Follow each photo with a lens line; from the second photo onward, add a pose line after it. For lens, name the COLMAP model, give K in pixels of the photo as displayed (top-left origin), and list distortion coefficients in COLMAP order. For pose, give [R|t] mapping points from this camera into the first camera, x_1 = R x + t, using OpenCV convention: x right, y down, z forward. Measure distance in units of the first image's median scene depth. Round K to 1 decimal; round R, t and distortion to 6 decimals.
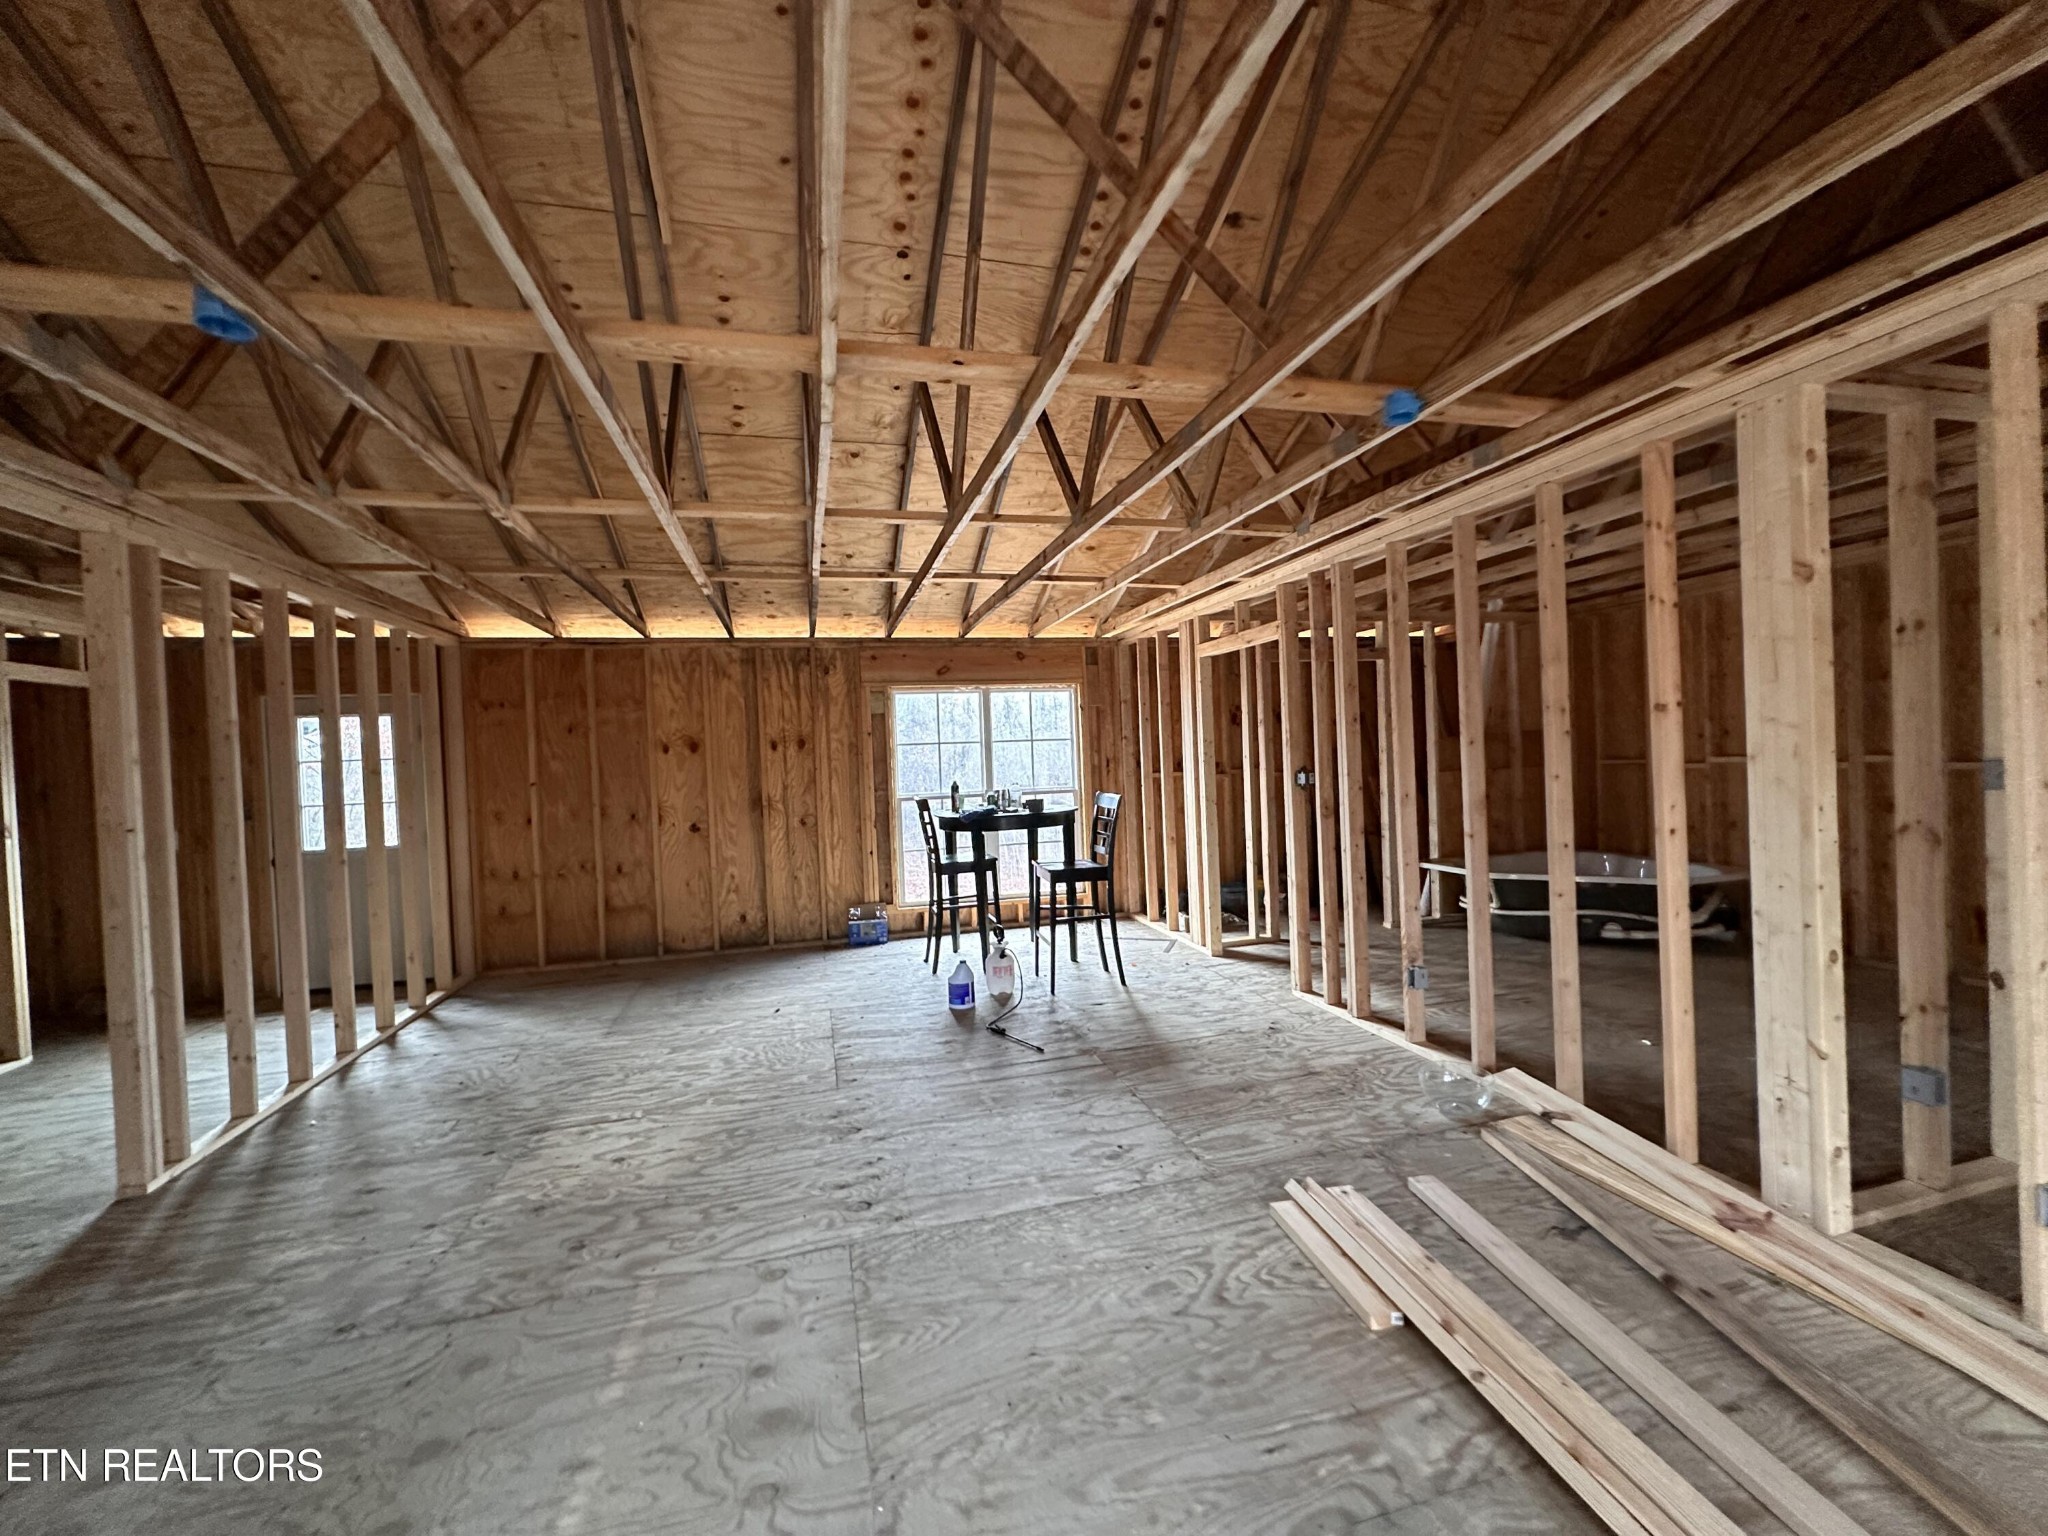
lens RADIAL K [[822.6, 0, 1026.4], [0, 822.6, 763.8], [0, 0, 1]] dist [-0.005651, 0.001145]
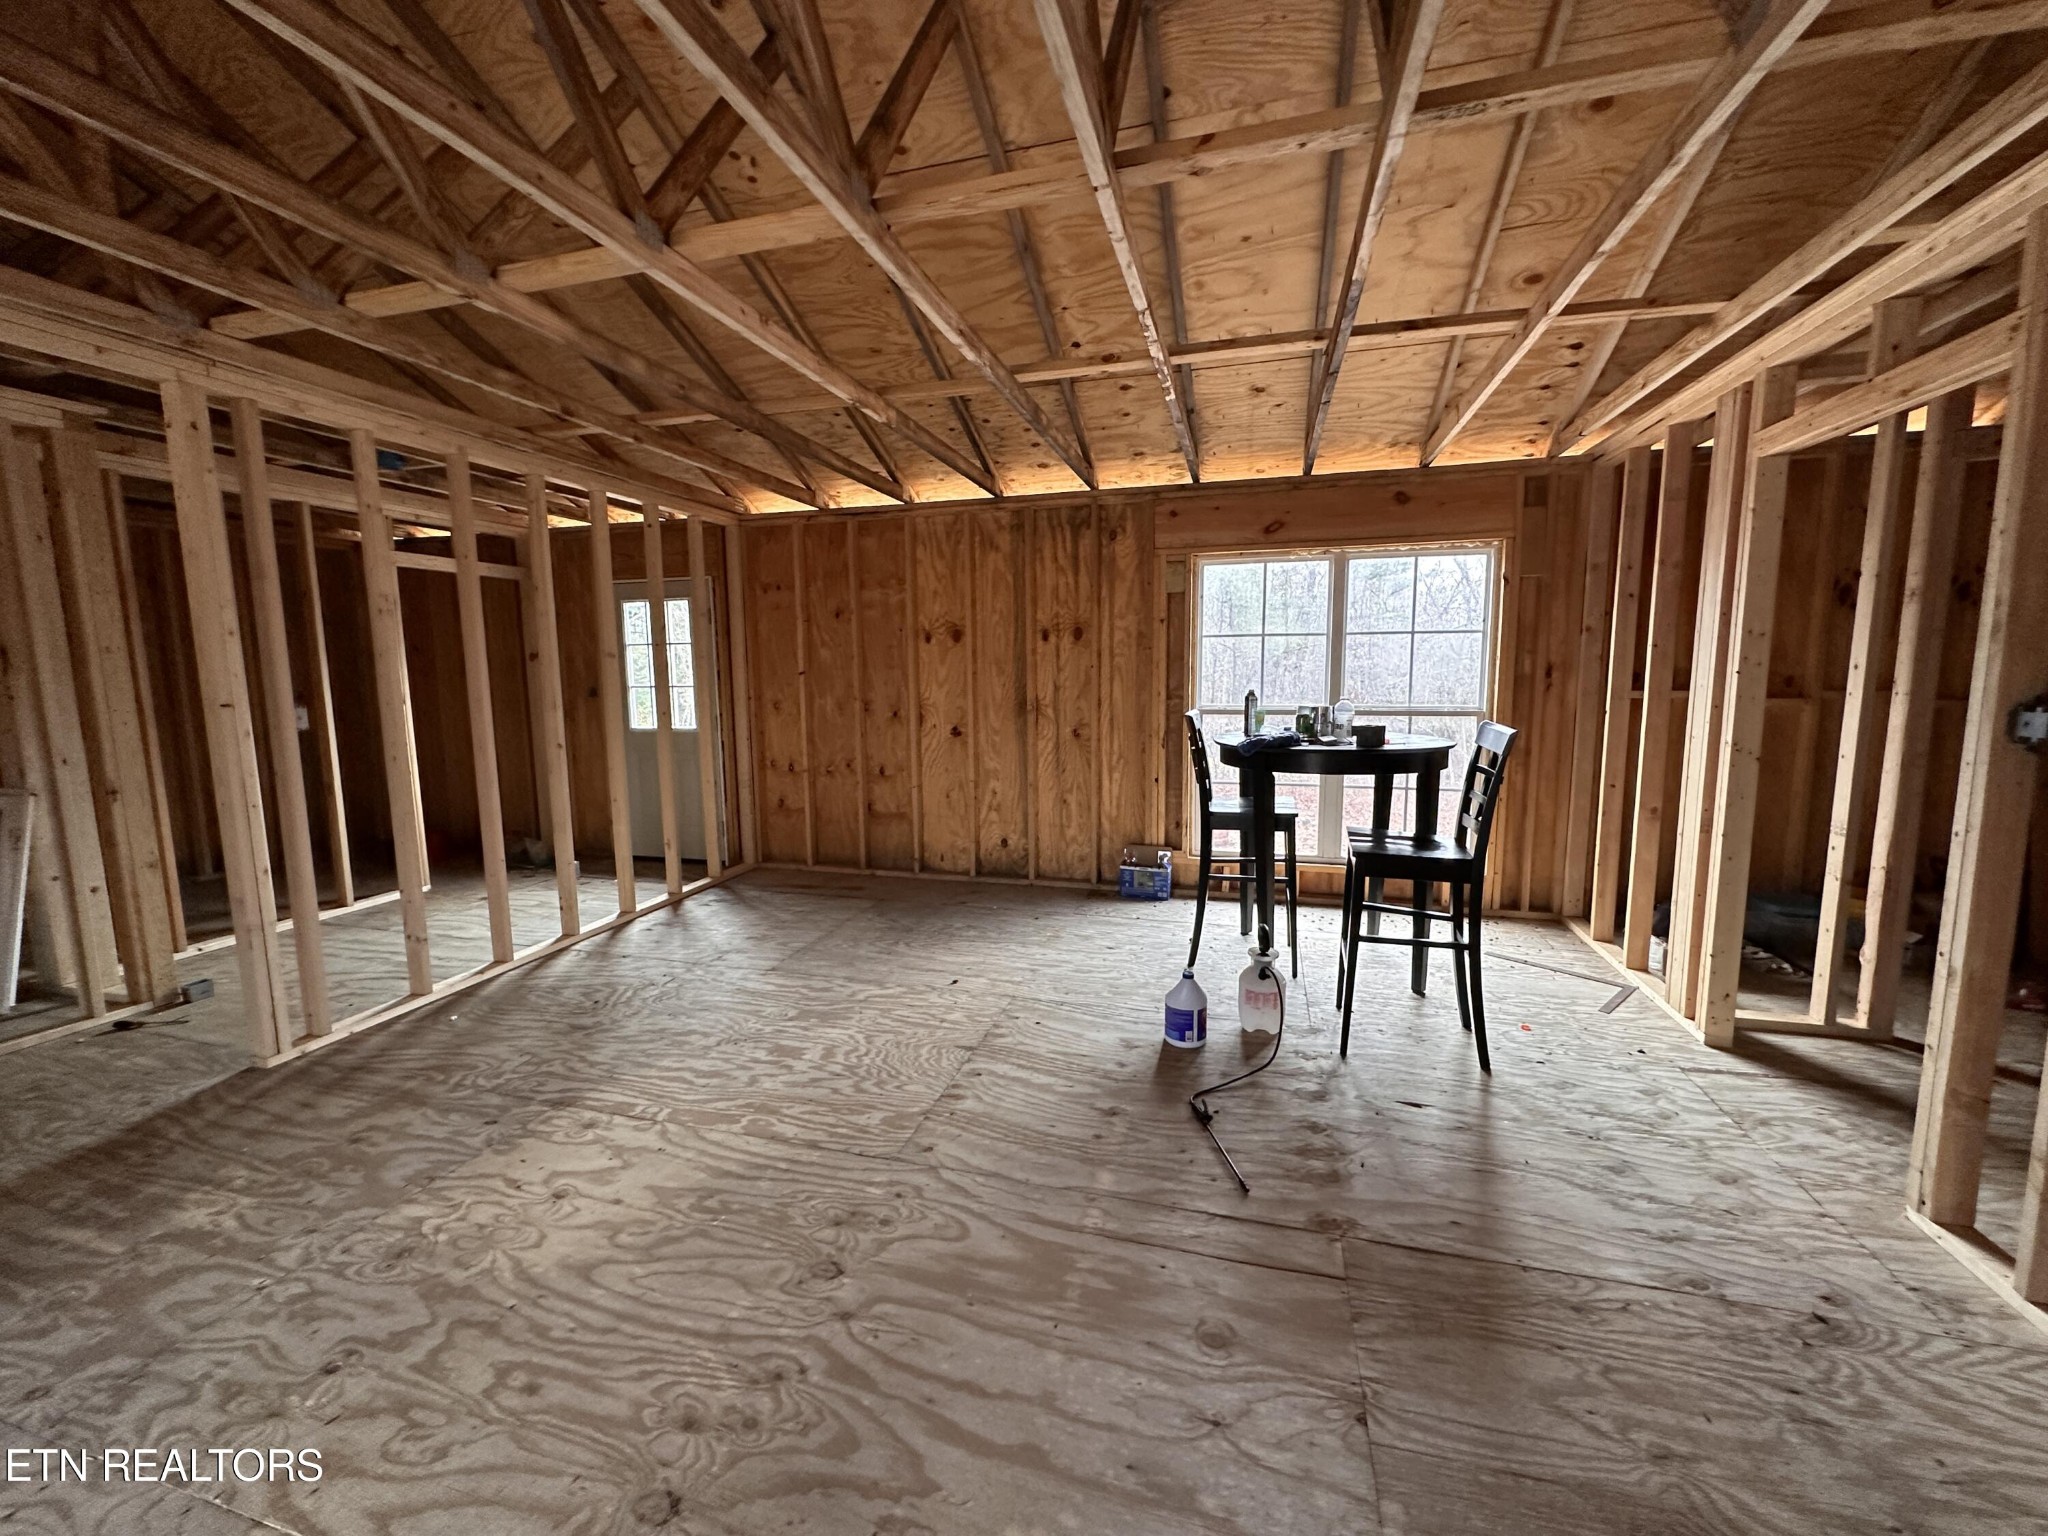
lens RADIAL K [[822.6, 0, 1015.2], [0, 822.6, 769.3], [0, 0, 1]] dist [-0.005651, 0.001145]
pose [[0.854693, 0.092521, -0.510823, 0.099911], [-0.027125, 0.990605, 0.134035, 0.000857], [0.518425, -0.100703, 0.849173, 0.343138]]
